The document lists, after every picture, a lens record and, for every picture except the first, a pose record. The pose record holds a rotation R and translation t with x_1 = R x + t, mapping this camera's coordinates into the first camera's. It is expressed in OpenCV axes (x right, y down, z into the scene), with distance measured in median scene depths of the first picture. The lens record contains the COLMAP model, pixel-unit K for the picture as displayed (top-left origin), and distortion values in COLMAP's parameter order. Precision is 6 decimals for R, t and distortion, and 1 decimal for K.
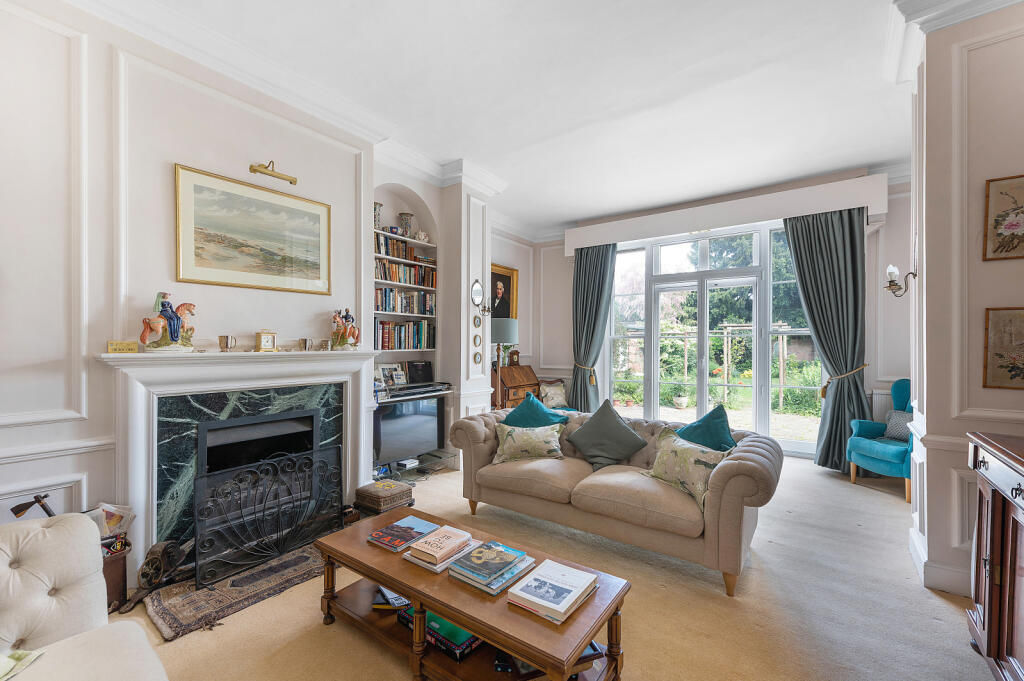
lens RADIAL K [[436.5, 0, 508.5], [0, 436.5, 344.5], [0, 0, 1]] dist [0.003056, -0.000133]
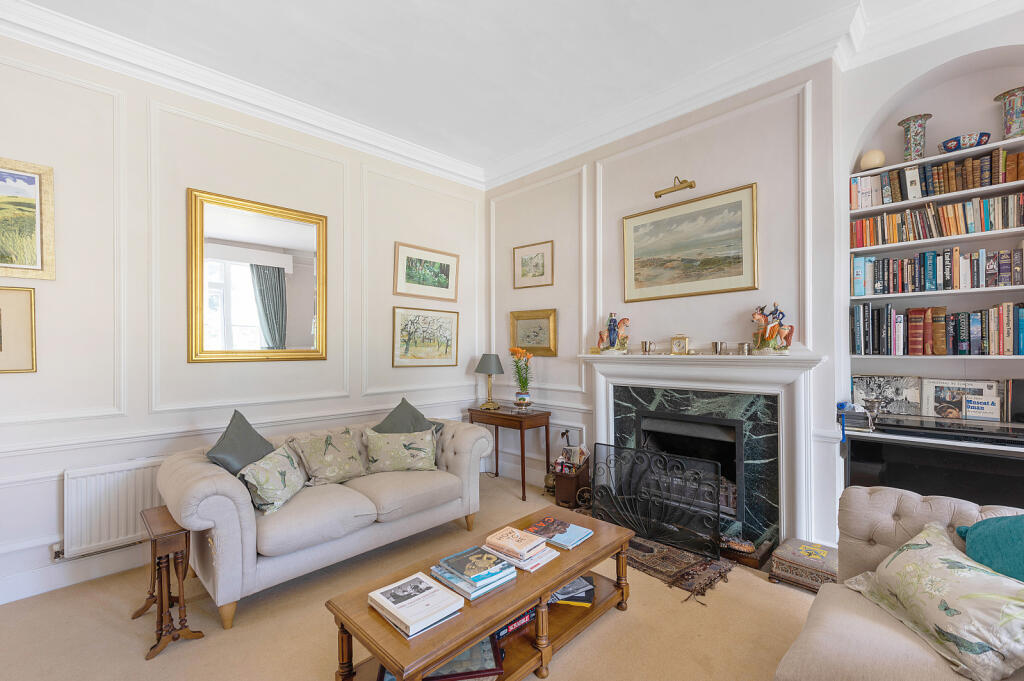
lens RADIAL K [[436.5, 0, 508.9], [0, 436.5, 347.4], [0, 0, 1]] dist [0.003056, -0.000133]
pose [[-0.167918, -0.002791, -0.985797, 0.562304], [0.008397, 0.999956, -0.004261, -0.001333], [0.985765, -0.008993, -0.167888, 0.749715]]
